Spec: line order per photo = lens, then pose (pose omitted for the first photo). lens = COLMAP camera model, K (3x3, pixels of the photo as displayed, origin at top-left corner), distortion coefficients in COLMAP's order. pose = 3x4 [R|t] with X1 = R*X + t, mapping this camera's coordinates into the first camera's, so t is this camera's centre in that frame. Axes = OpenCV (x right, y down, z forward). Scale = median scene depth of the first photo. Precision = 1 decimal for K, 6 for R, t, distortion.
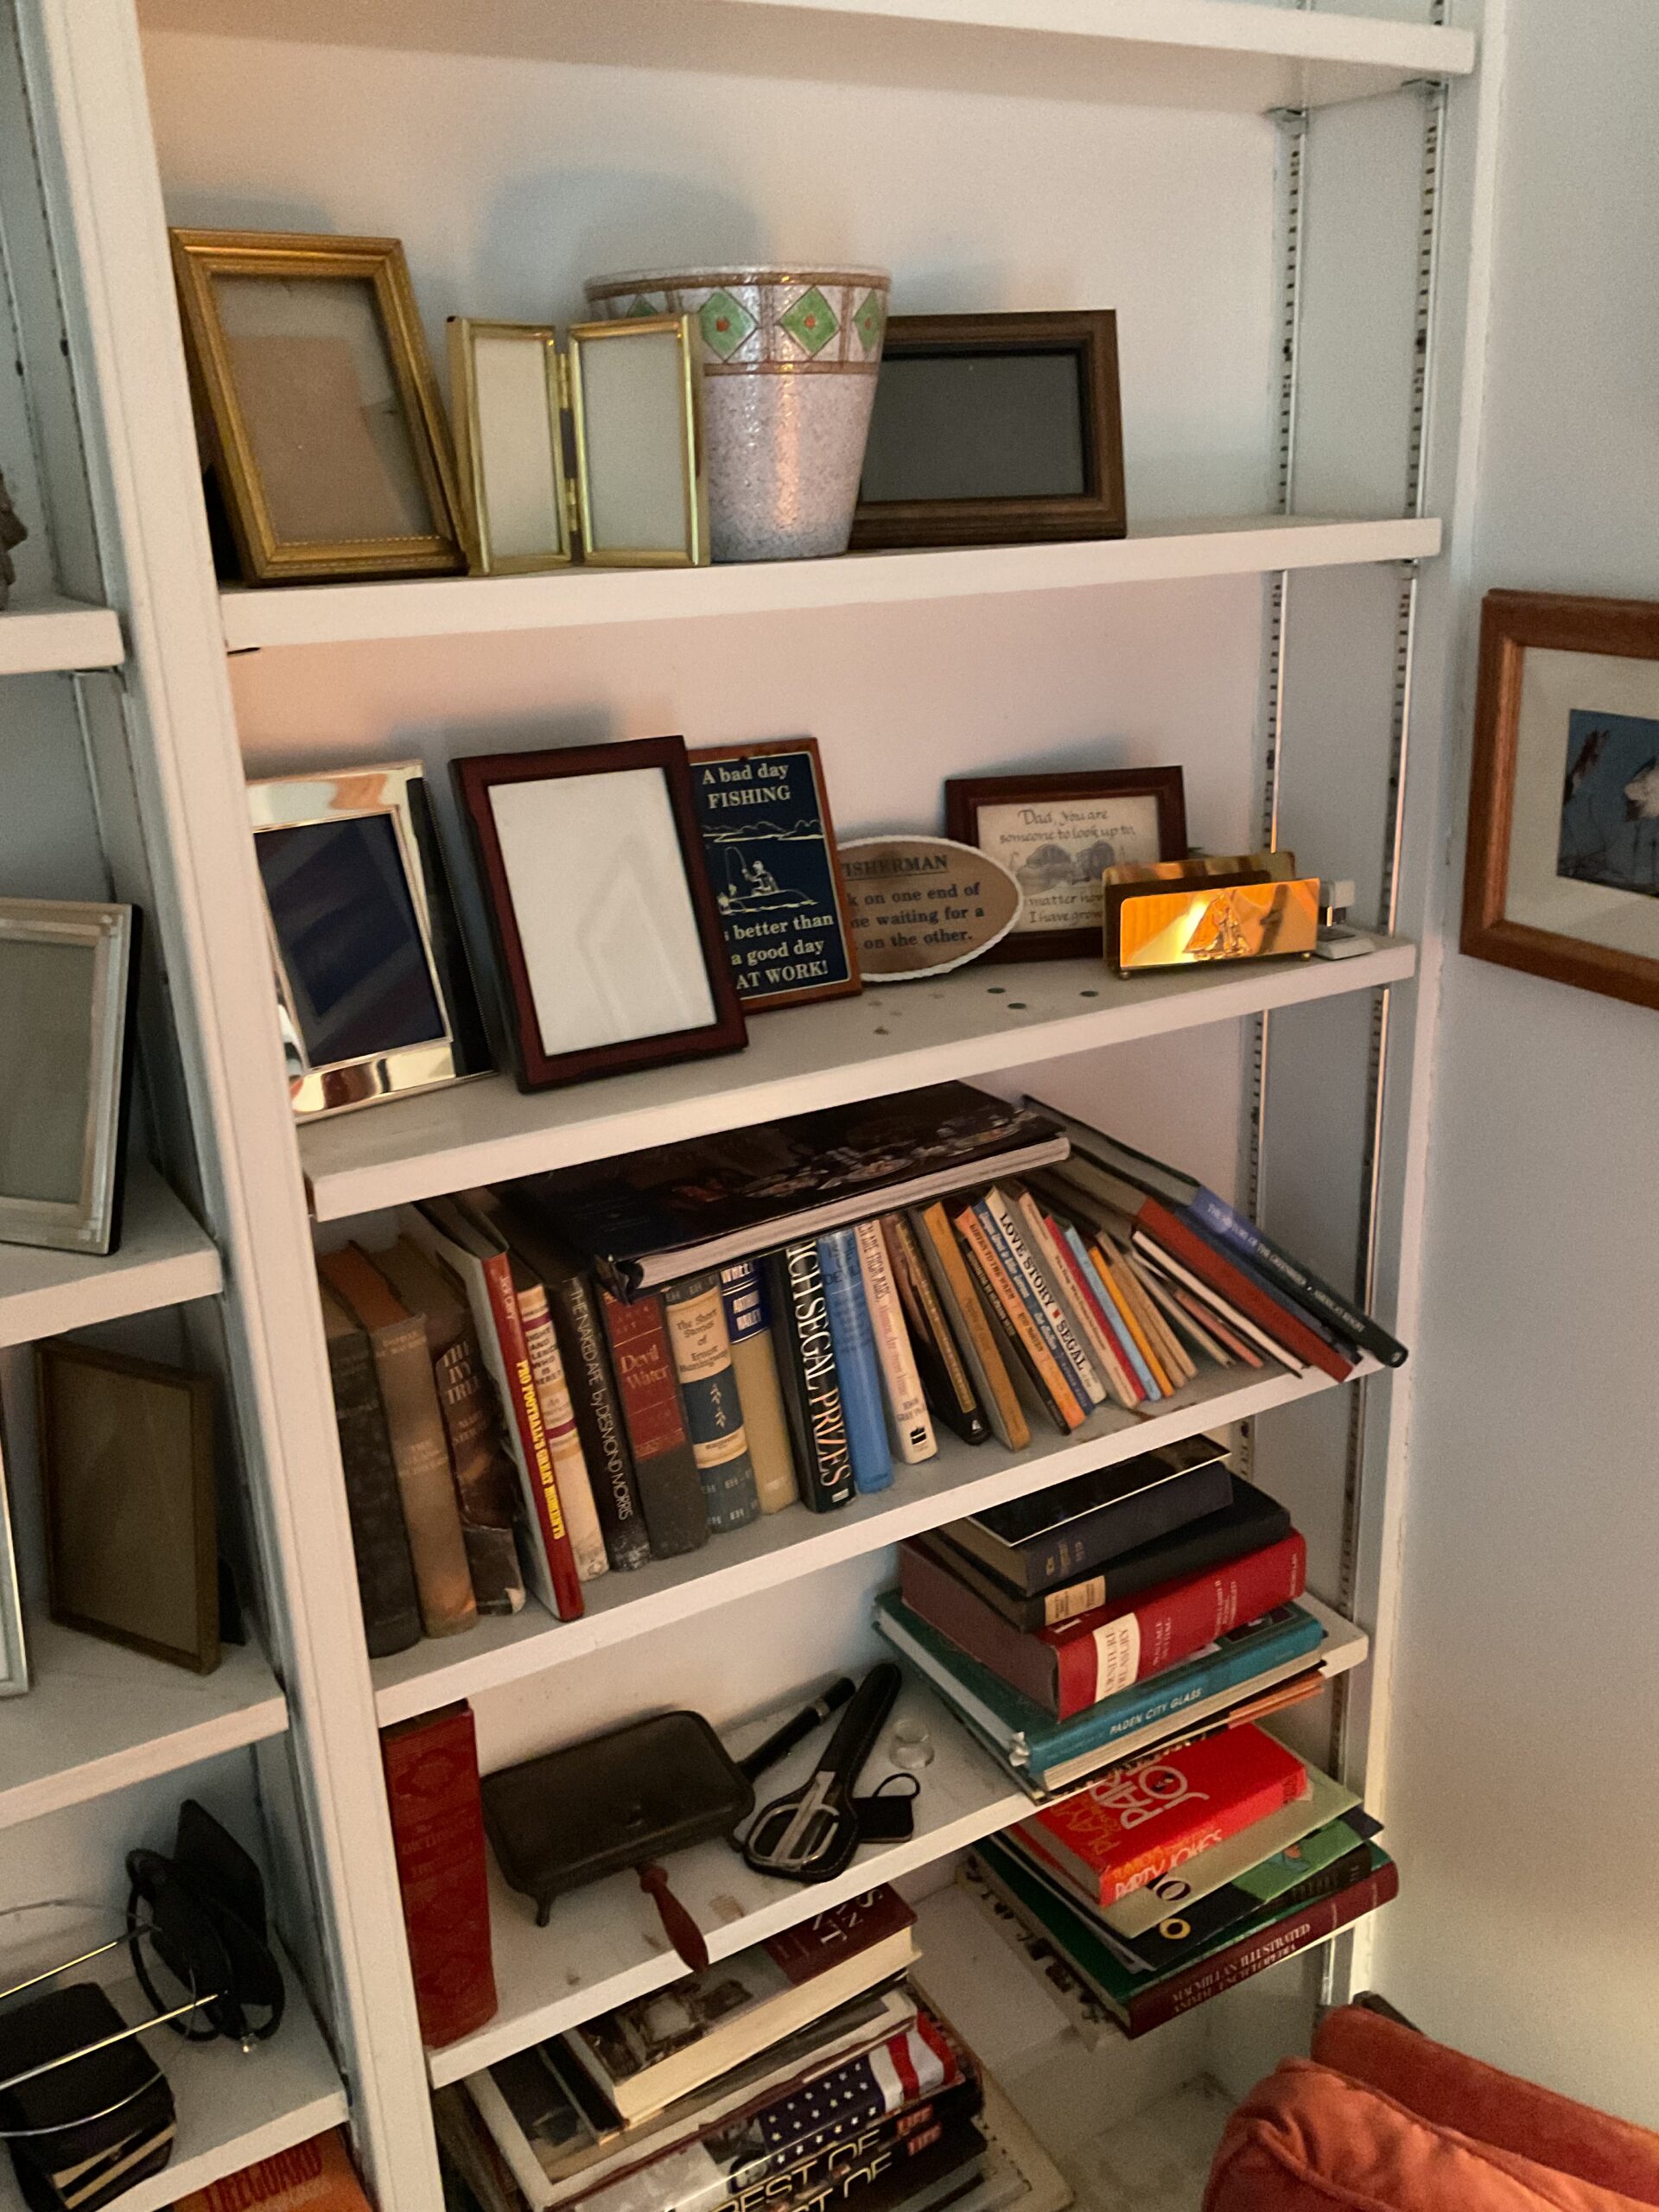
lens RADIAL K [[1840.4, 0, 814.0], [0, 1840.4, 1104.7], [0, 0, 1]] dist [0.056443, -0.090782]
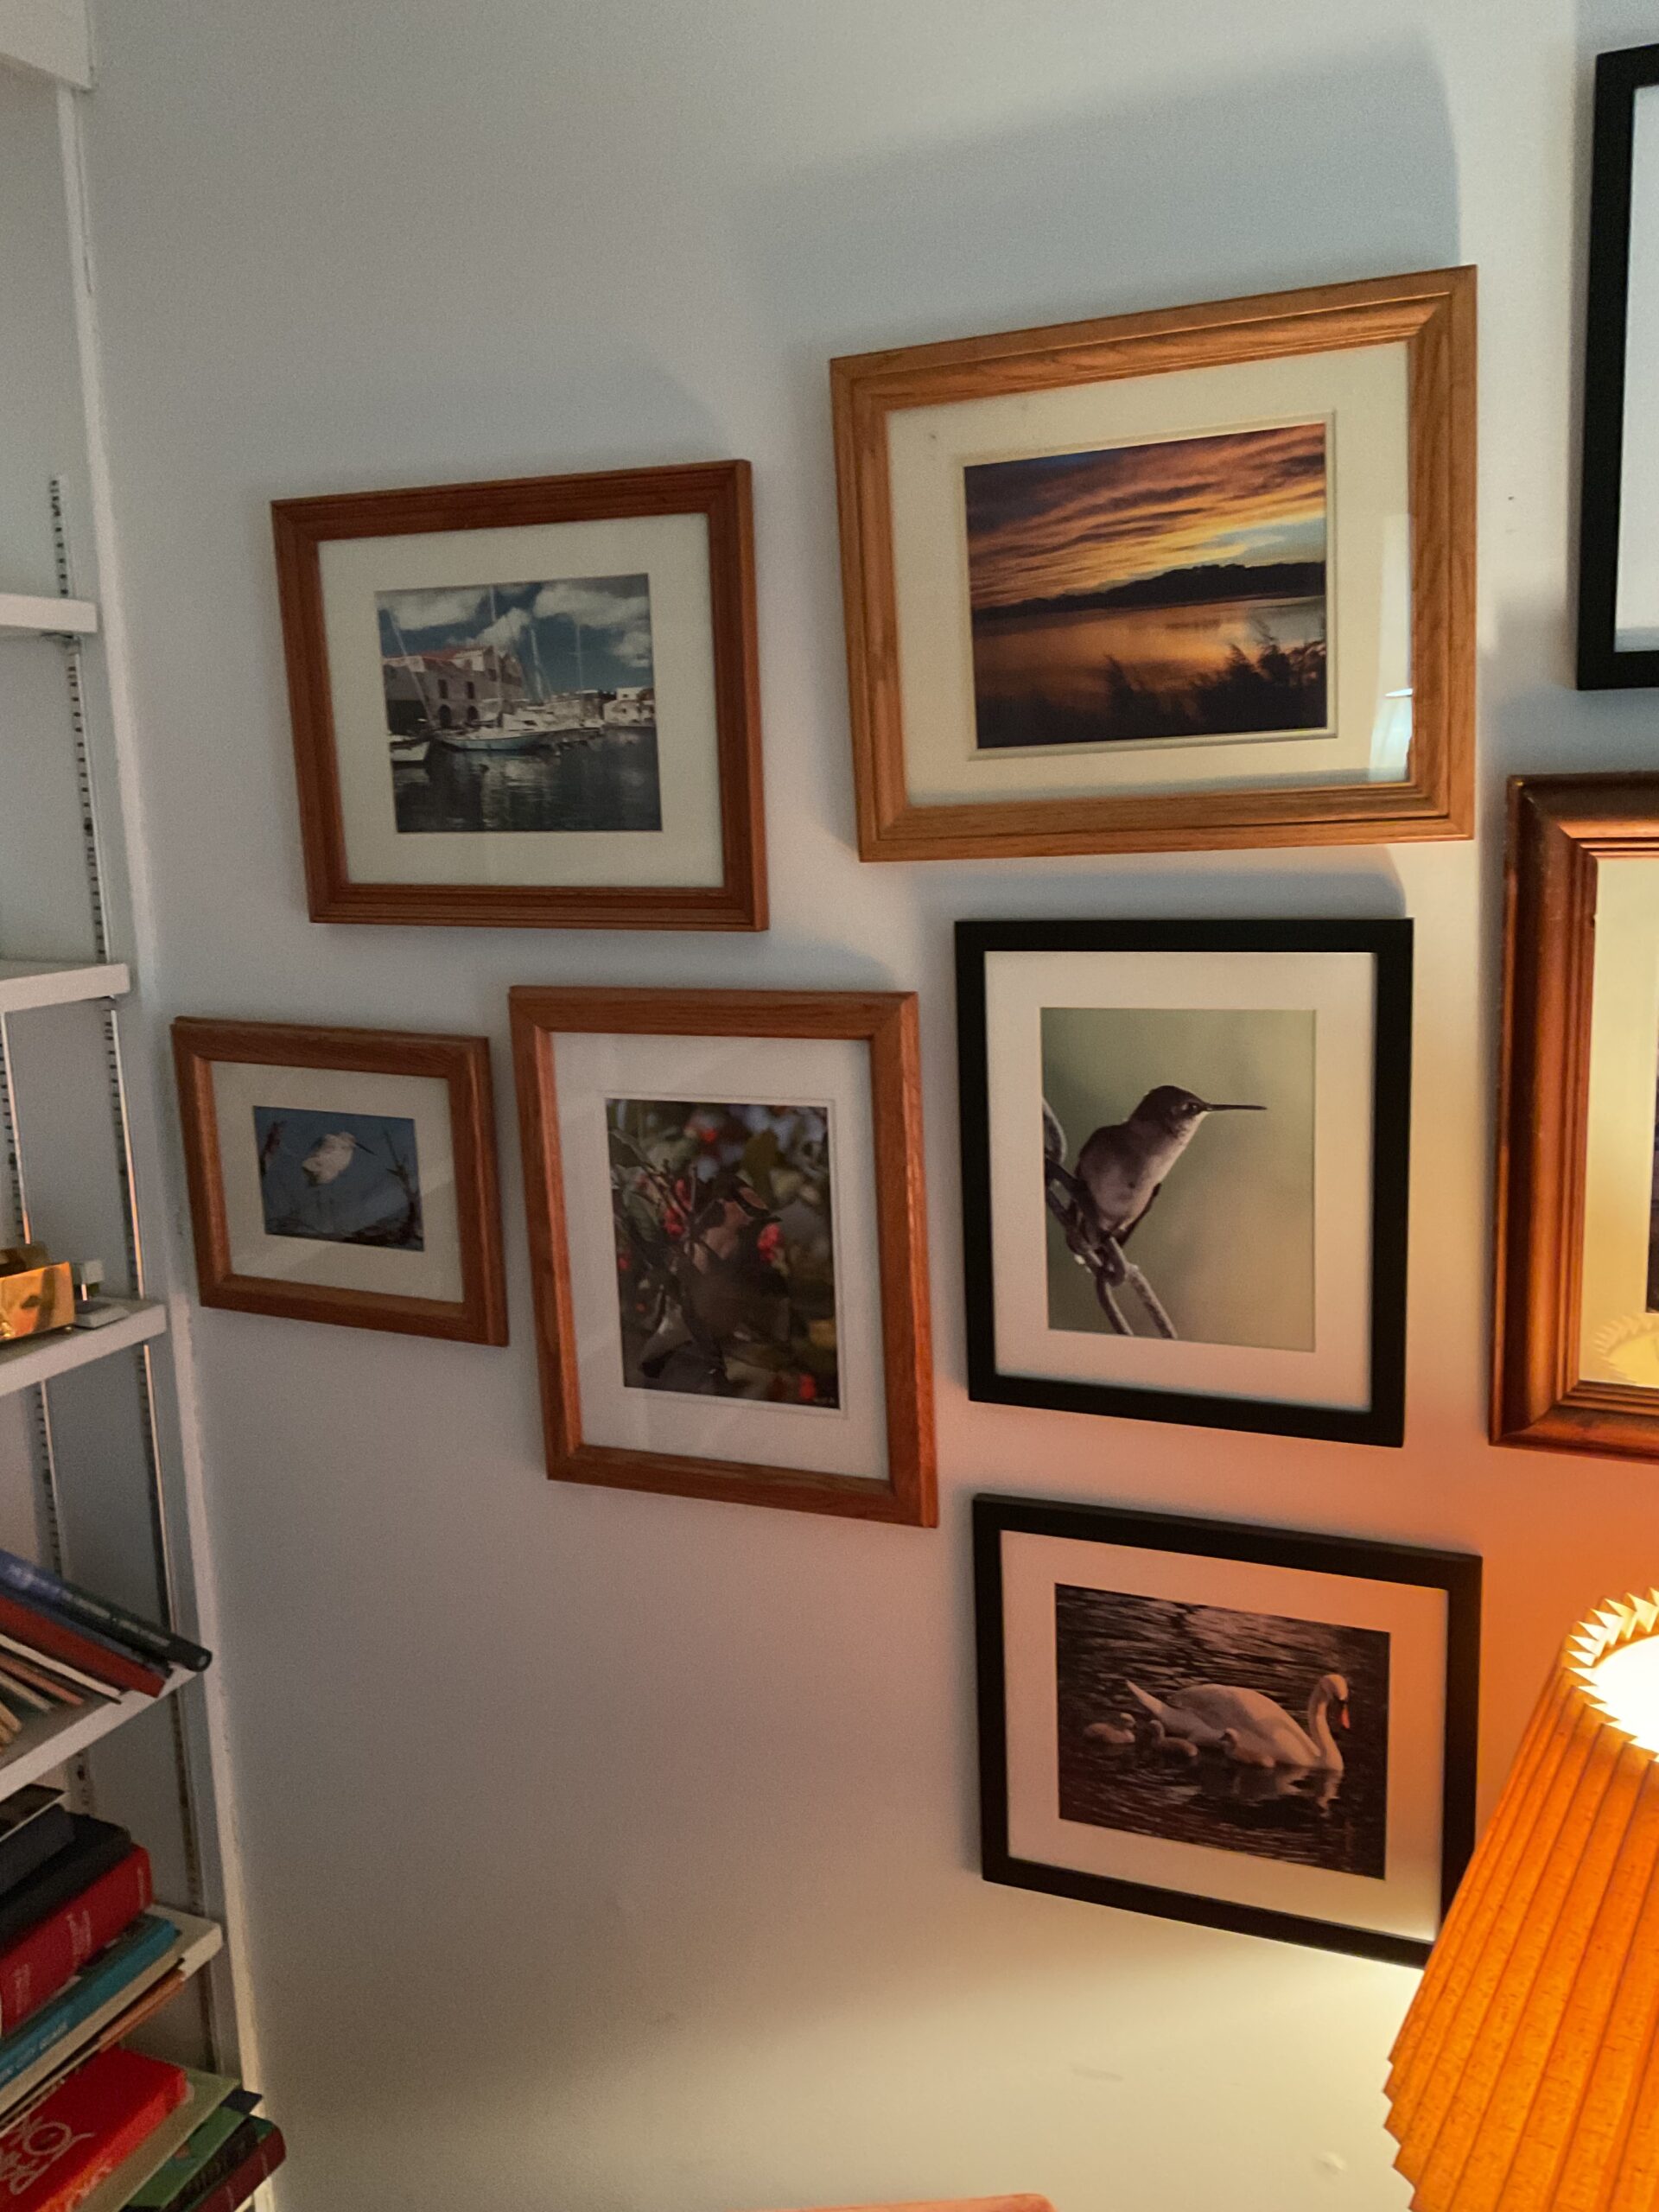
lens RADIAL K [[1840.4, 0, 853.3], [0, 1840.4, 1093.8], [0, 0, 1]] dist [0.056443, -0.090782]
pose [[0.791346, -0.088612, 0.604913, -0.032336], [0.197001, 0.973624, -0.115094, 0.006125], [-0.578759, 0.210247, 0.787930, -0.221617]]
